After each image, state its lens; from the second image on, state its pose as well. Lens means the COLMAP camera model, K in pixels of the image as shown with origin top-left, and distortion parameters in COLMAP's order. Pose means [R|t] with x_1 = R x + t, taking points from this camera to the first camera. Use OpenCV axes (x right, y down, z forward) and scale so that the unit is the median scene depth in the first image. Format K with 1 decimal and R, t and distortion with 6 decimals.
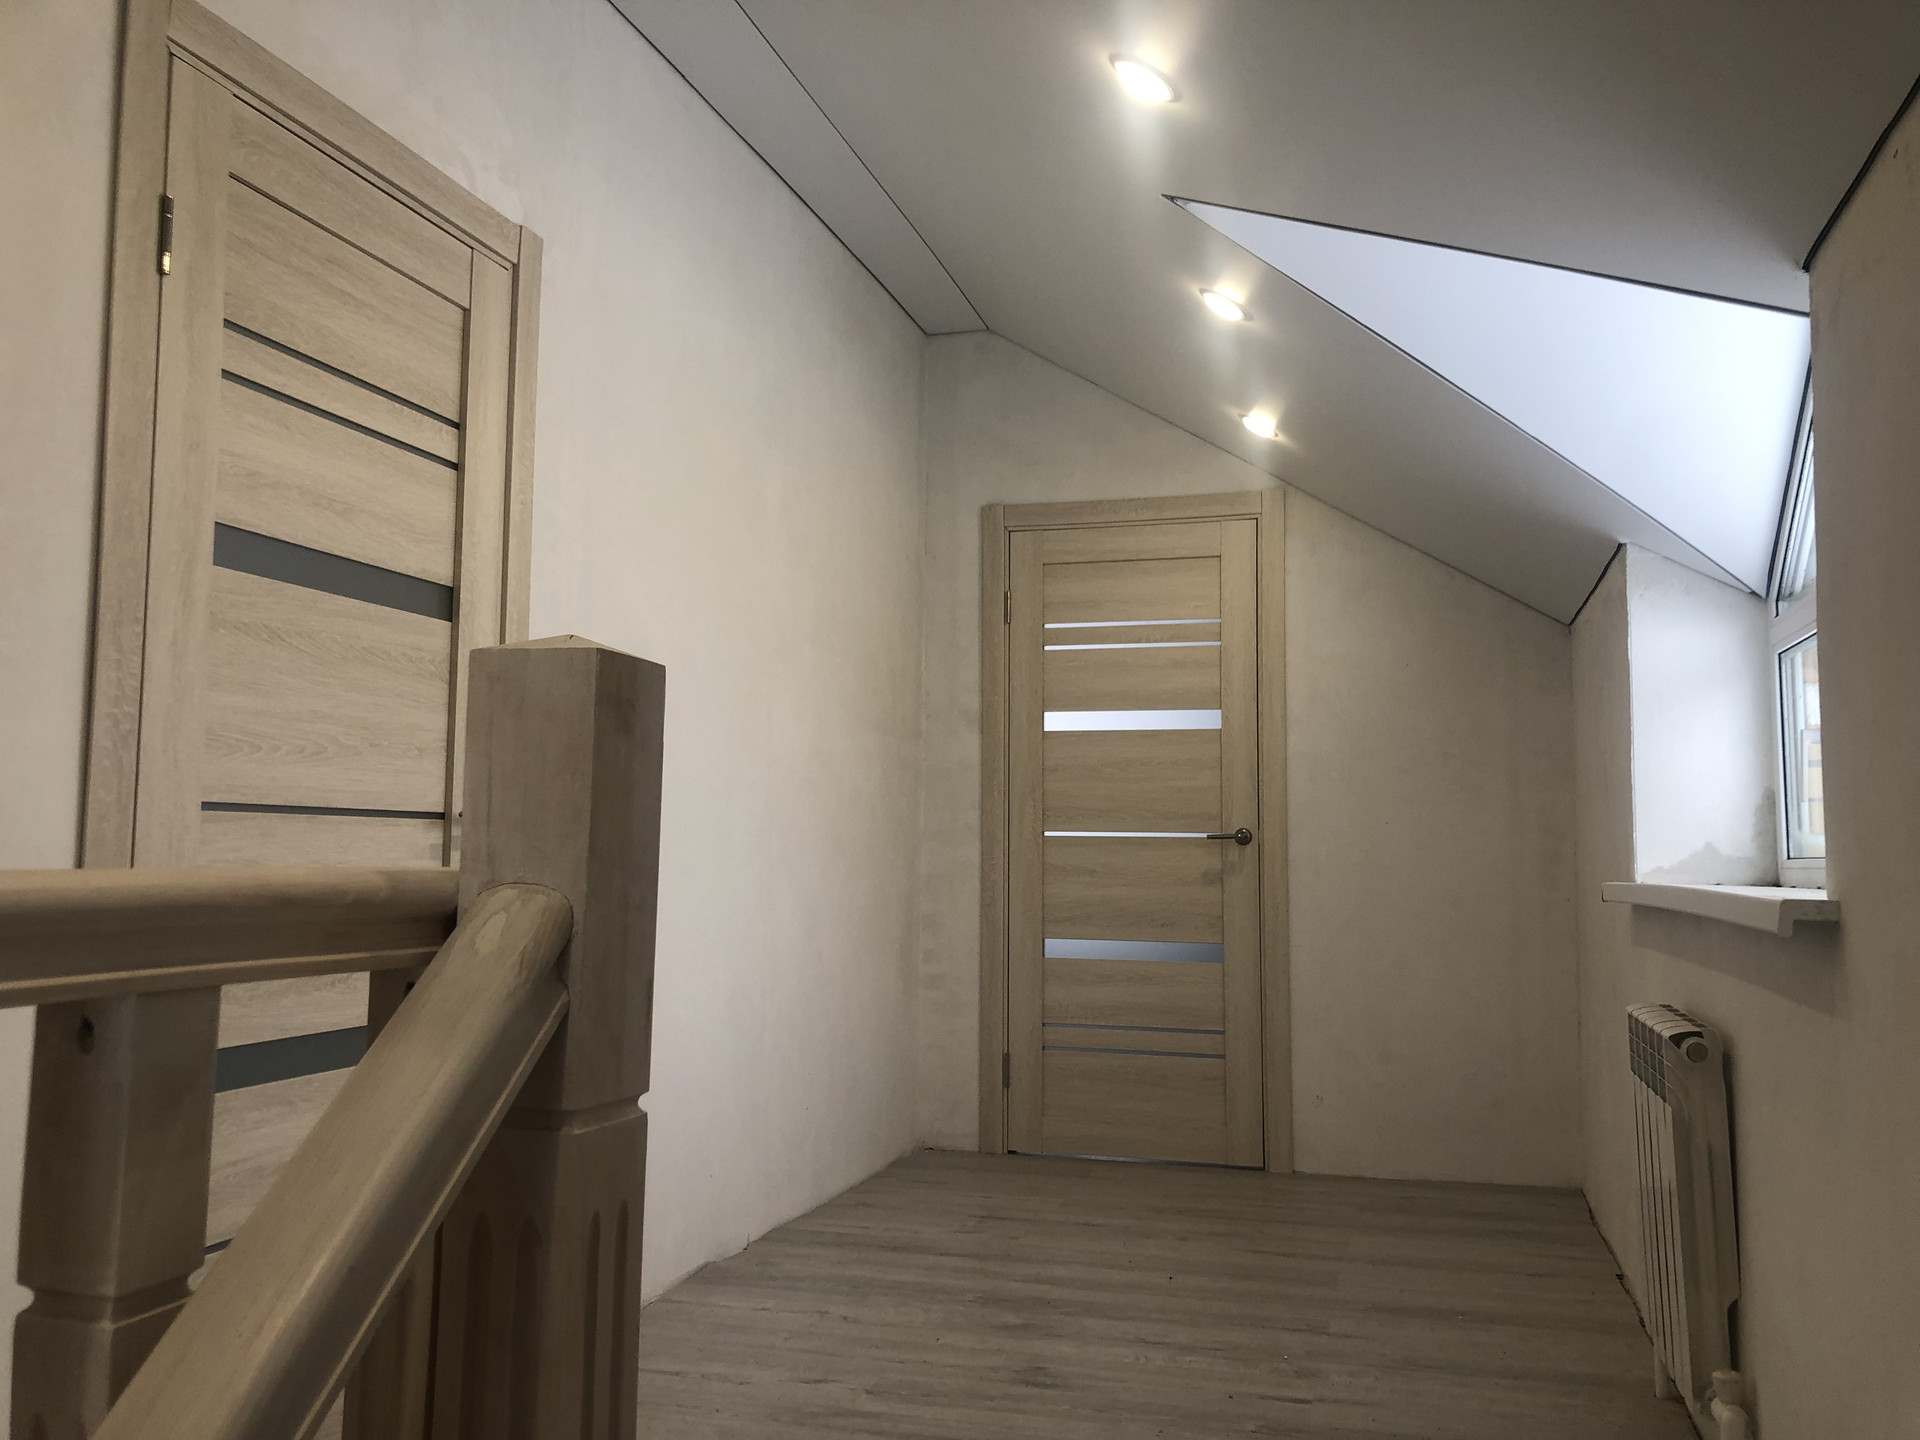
lens RADIAL K [[1610.5, 0, 986.3], [0, 1610.5, 709.0], [0, 0, 1]] dist [0.006604, -0.013401]
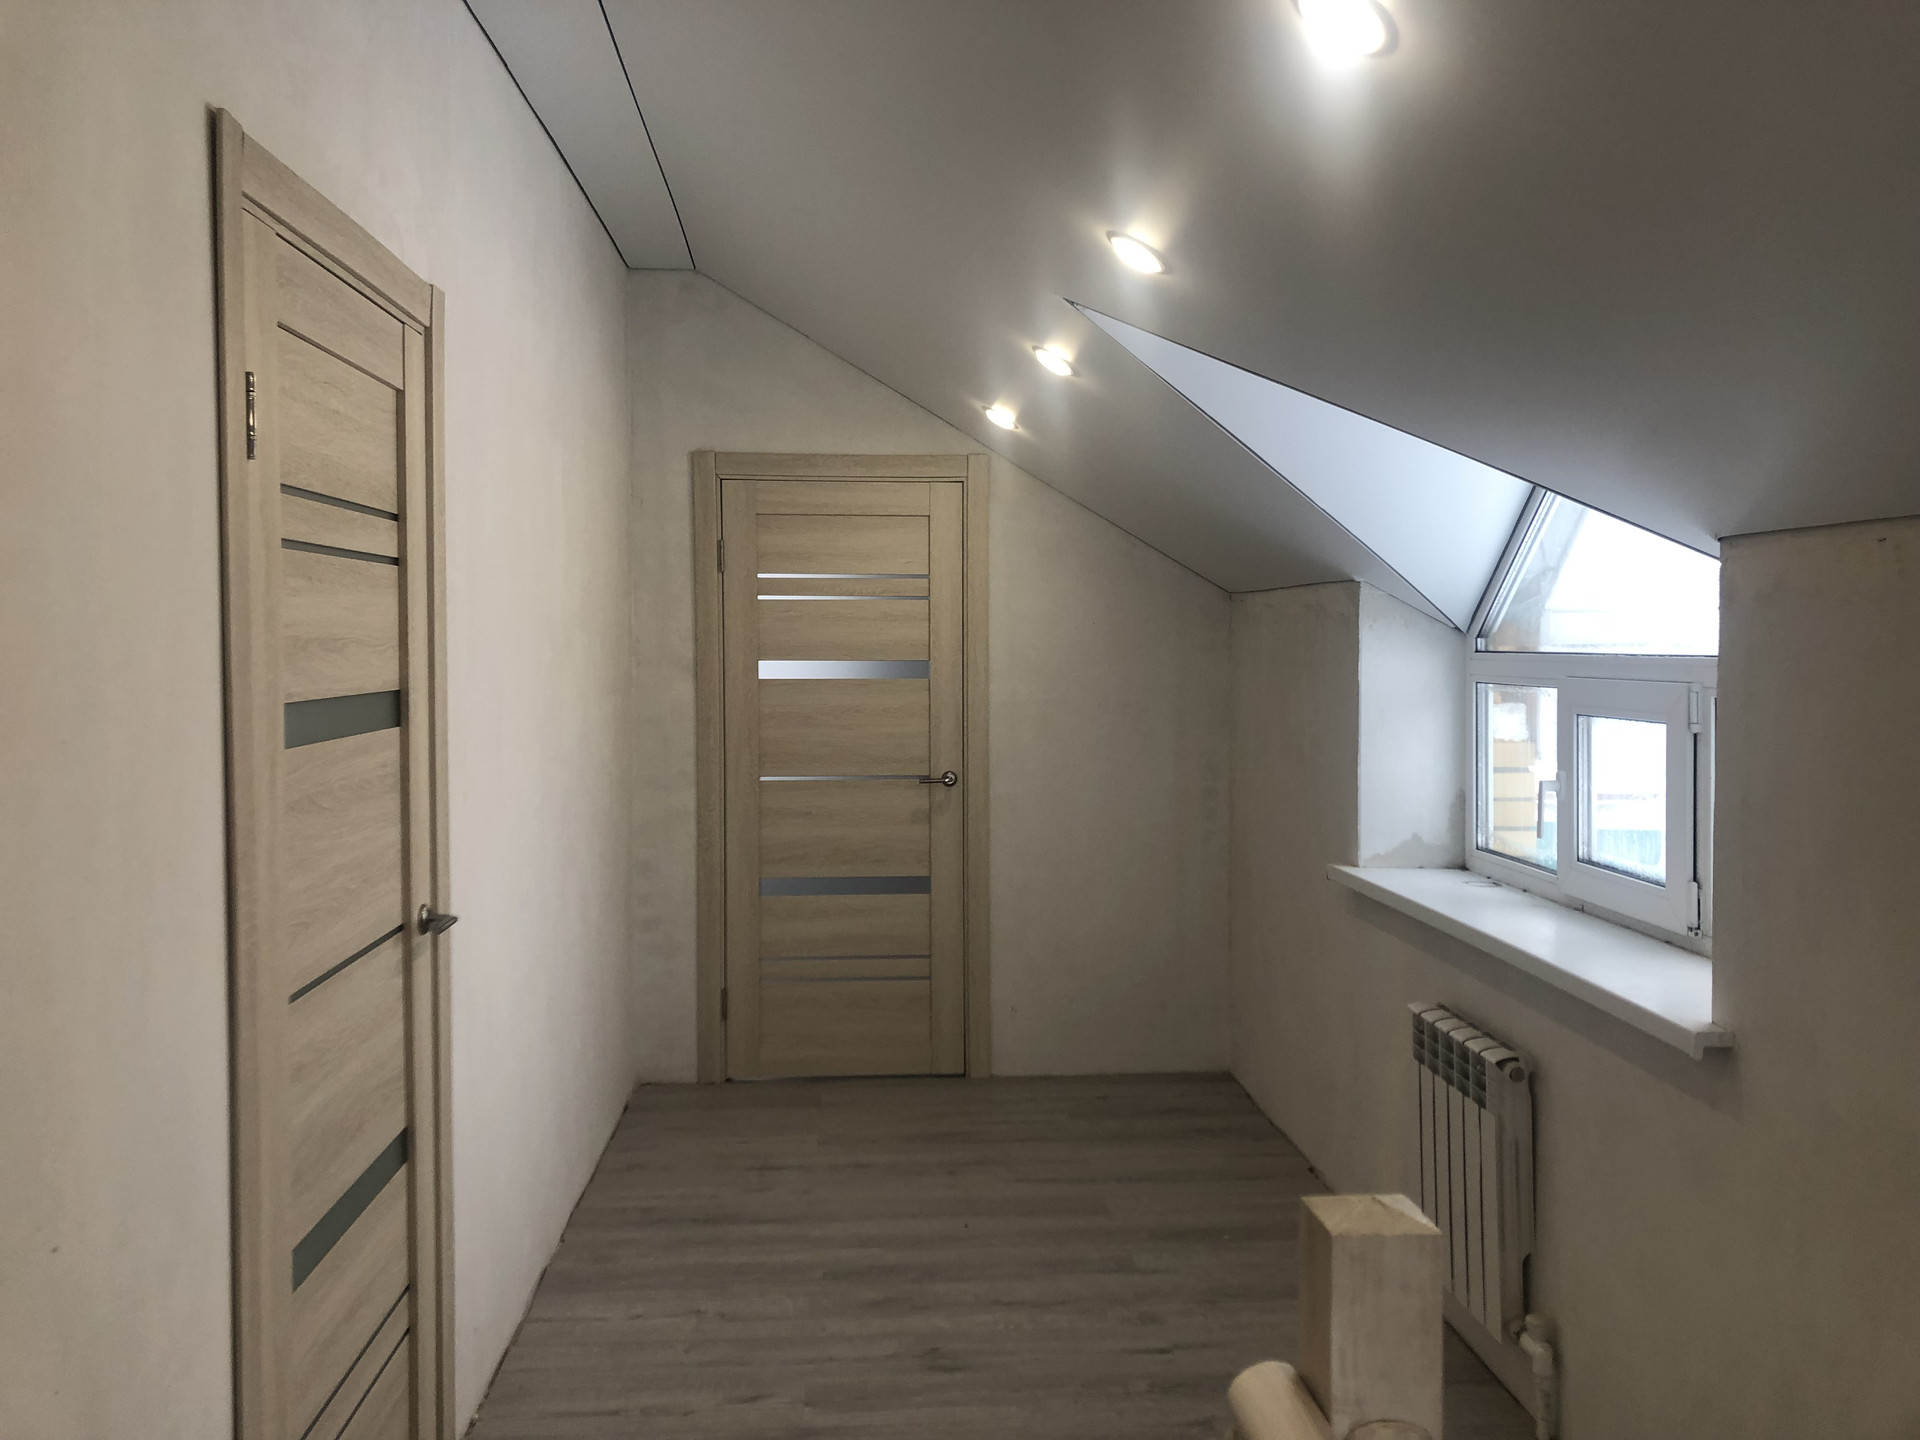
lens RADIAL K [[1604.7, 0, 995.1], [0, 1604.7, 682.9], [0, 0, 1]] dist [0.140949, -0.324286]
pose [[0.937077, -0.016795, 0.348719, -0.189452], [-0.026183, 0.992649, 0.118164, -0.114304], [-0.348140, -0.119860, 0.929748, -0.013496]]
